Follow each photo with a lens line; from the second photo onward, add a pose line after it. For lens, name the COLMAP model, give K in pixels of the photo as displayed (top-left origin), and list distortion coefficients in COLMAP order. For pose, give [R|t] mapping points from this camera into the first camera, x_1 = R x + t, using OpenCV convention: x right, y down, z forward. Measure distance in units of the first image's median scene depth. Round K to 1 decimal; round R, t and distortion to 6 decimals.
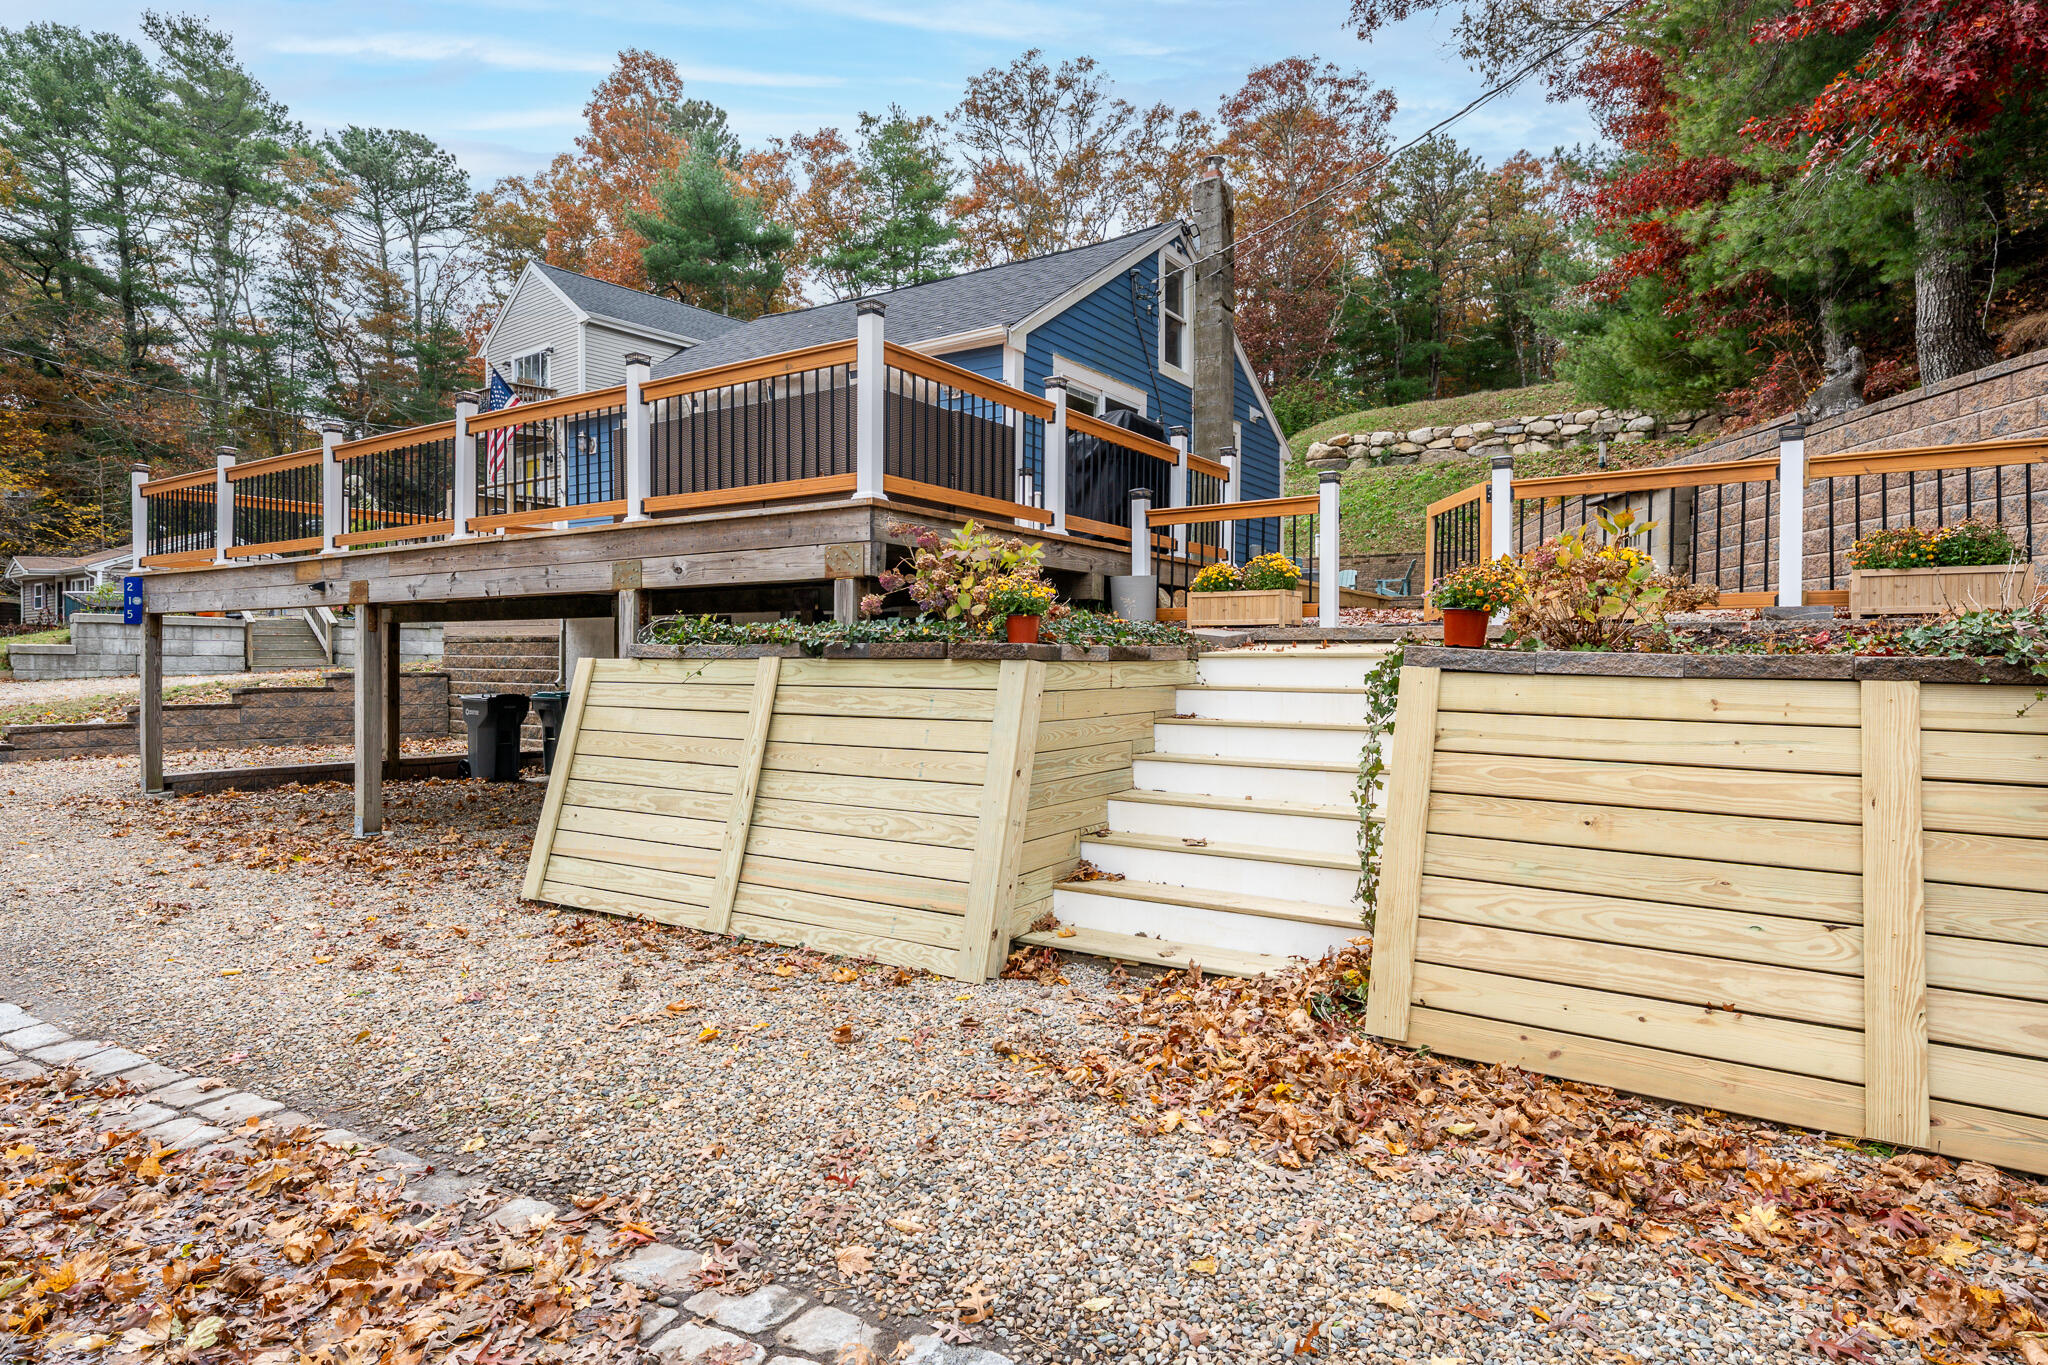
lens RADIAL K [[1136.9, 0, 1028.7], [0, 1136.9, 679.6], [0, 0, 1]] dist [-0.001152, -0.000223]
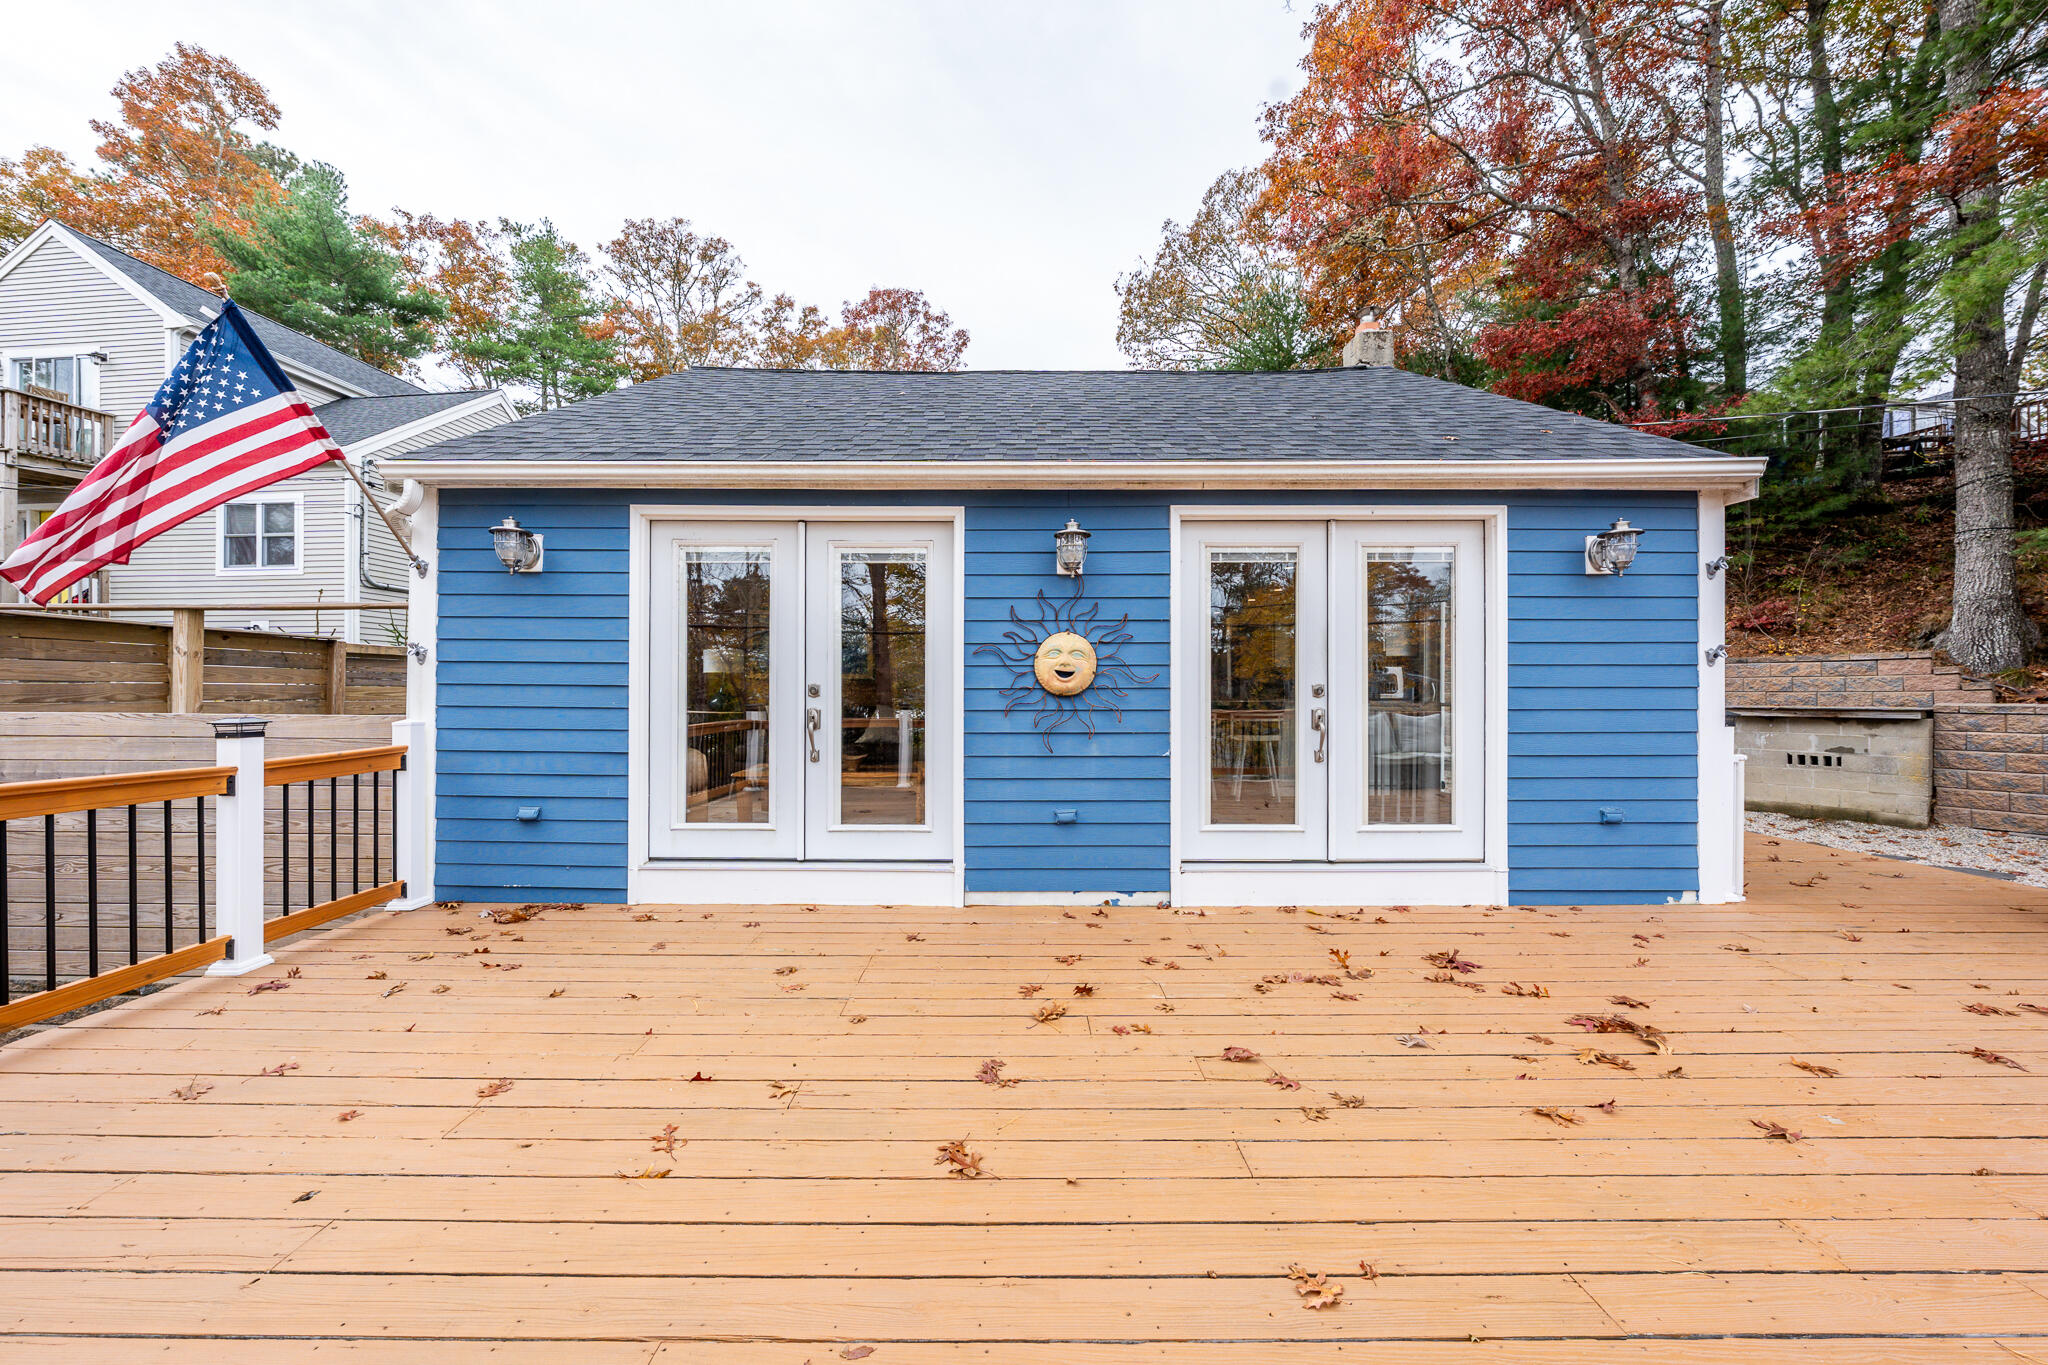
lens RADIAL K [[702.8, 0, 1014.8], [0, 702.8, 683.9], [0, 0, 1]] dist [-0.005920, 0.001055]
pose [[0.836006, 0.001856, 0.548717, -0.115777], [0.010354, 0.999763, -0.019157, -0.047849], [-0.548622, 0.021697, 0.835789, 0.215069]]
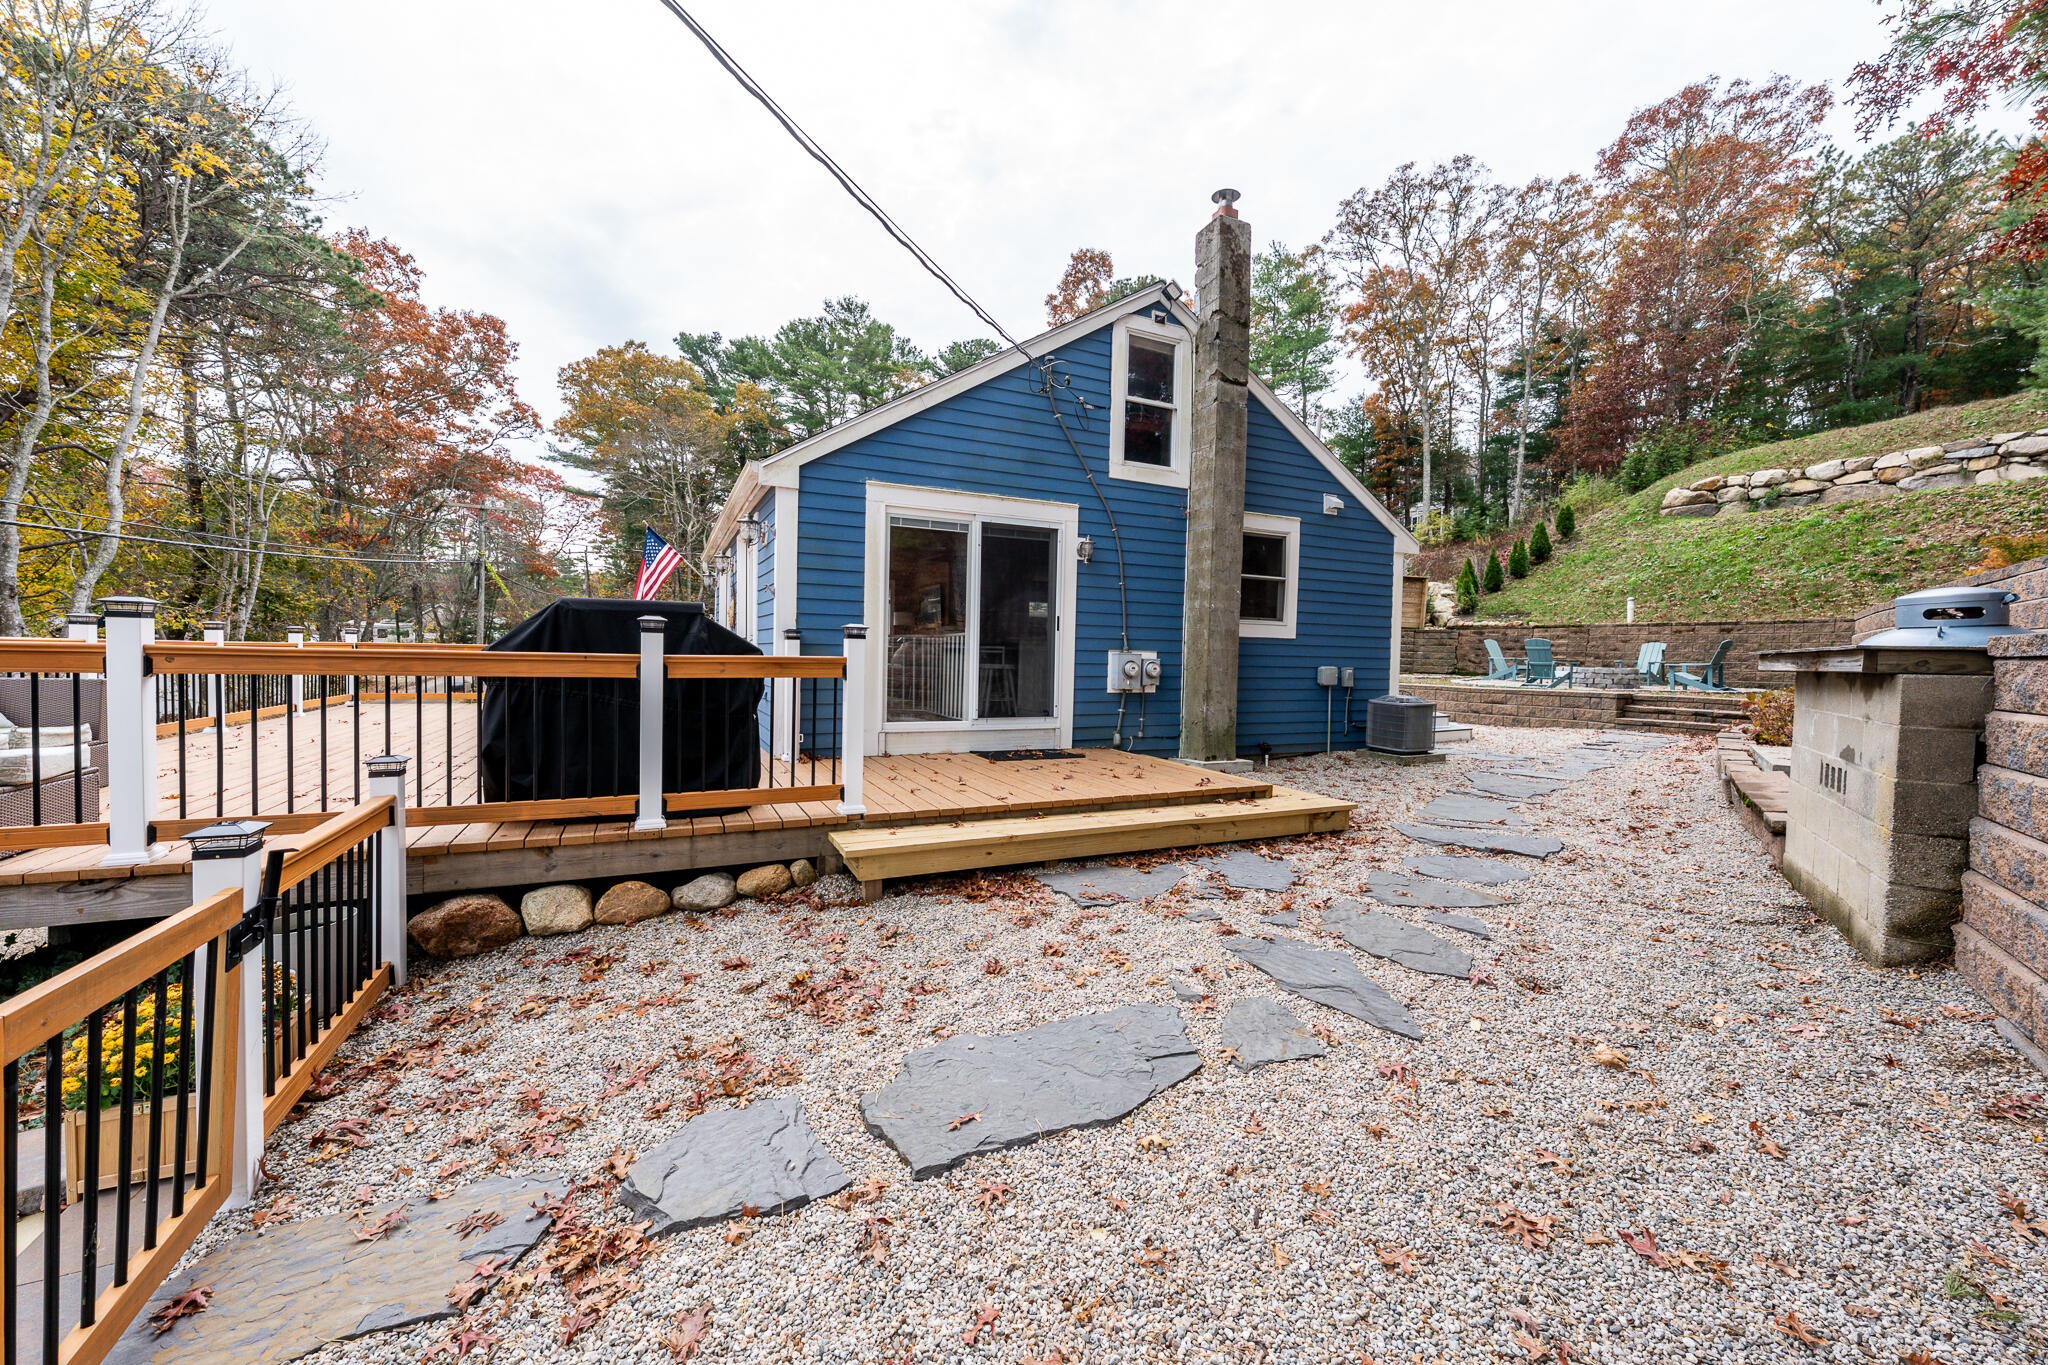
lens RADIAL K [[775.7, 0, 1022.5], [0, 775.7, 677.2], [0, 0, 1]] dist [-0.001321, -0.000296]
pose [[0.857837, 0.030099, -0.513040, 0.097504], [-0.026585, 0.999546, 0.014188, -0.037814], [0.513235, 0.001468, 0.858247, 0.139047]]
